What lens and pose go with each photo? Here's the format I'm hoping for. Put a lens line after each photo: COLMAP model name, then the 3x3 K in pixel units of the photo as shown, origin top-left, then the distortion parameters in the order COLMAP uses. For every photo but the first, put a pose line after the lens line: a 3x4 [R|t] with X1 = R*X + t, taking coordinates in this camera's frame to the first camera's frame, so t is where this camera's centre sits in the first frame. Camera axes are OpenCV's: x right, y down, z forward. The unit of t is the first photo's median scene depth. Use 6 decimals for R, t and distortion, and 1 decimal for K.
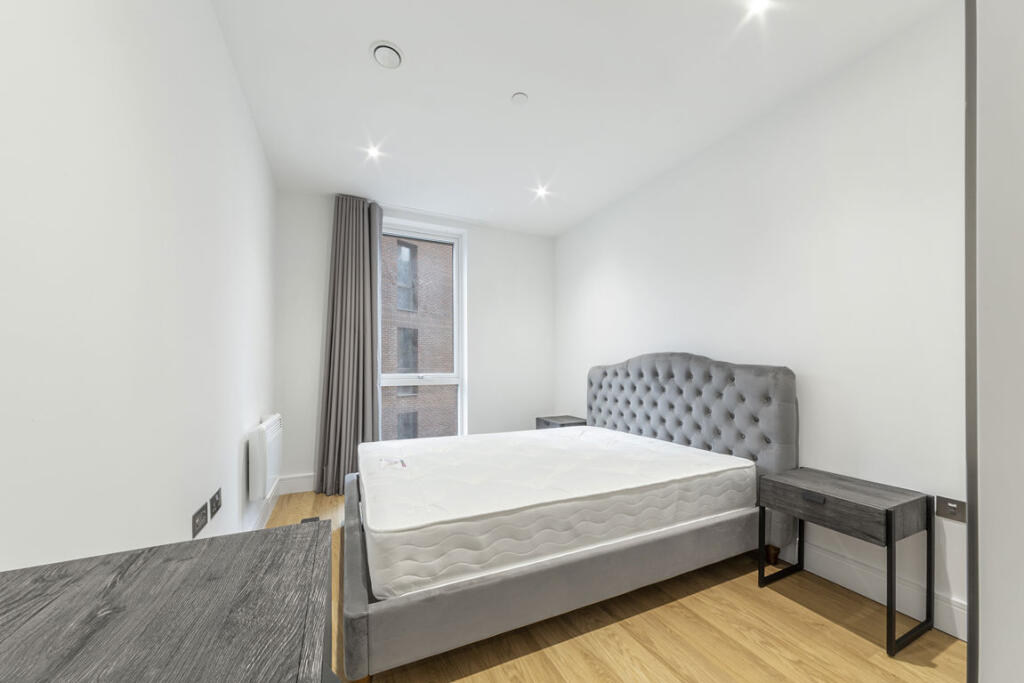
lens RADIAL K [[356.6, 0, 514.3], [0, 356.6, 365.0], [0, 0, 1]] dist [0.000663, 0.000173]
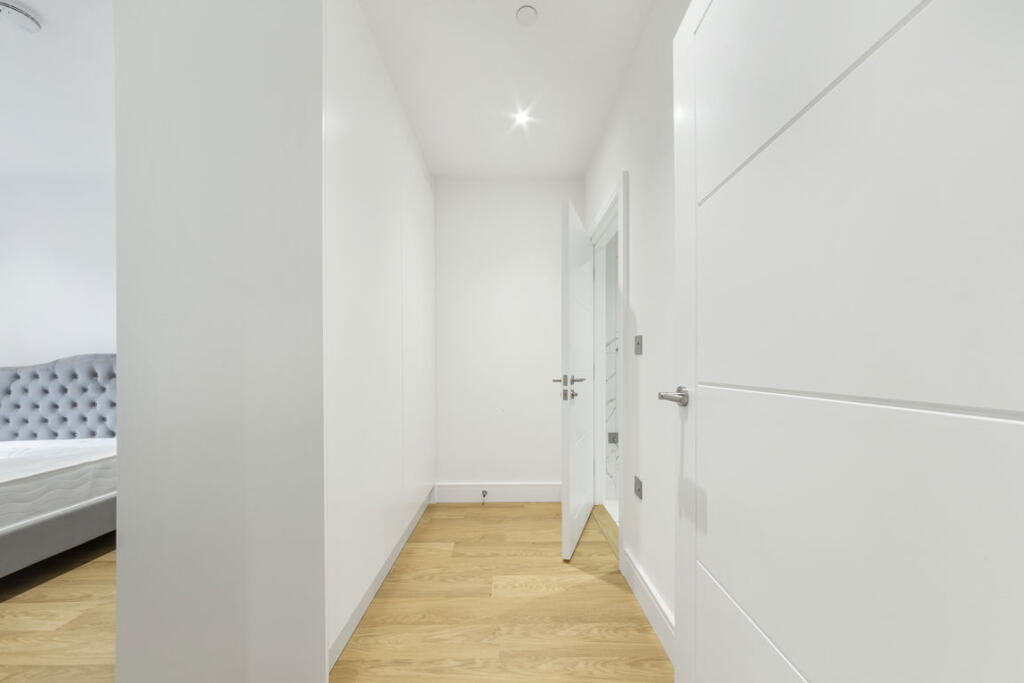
lens RADIAL K [[356.6, 0, 514.3], [0, 356.6, 365.0], [0, 0, 1]] dist [0.000663, 0.000173]
pose [[0.417644, -0.002803, 0.908607, -0.024831], [0.004594, 0.999989, 0.000973, 0.002114], [-0.908599, 0.003768, 0.417652, -0.485528]]
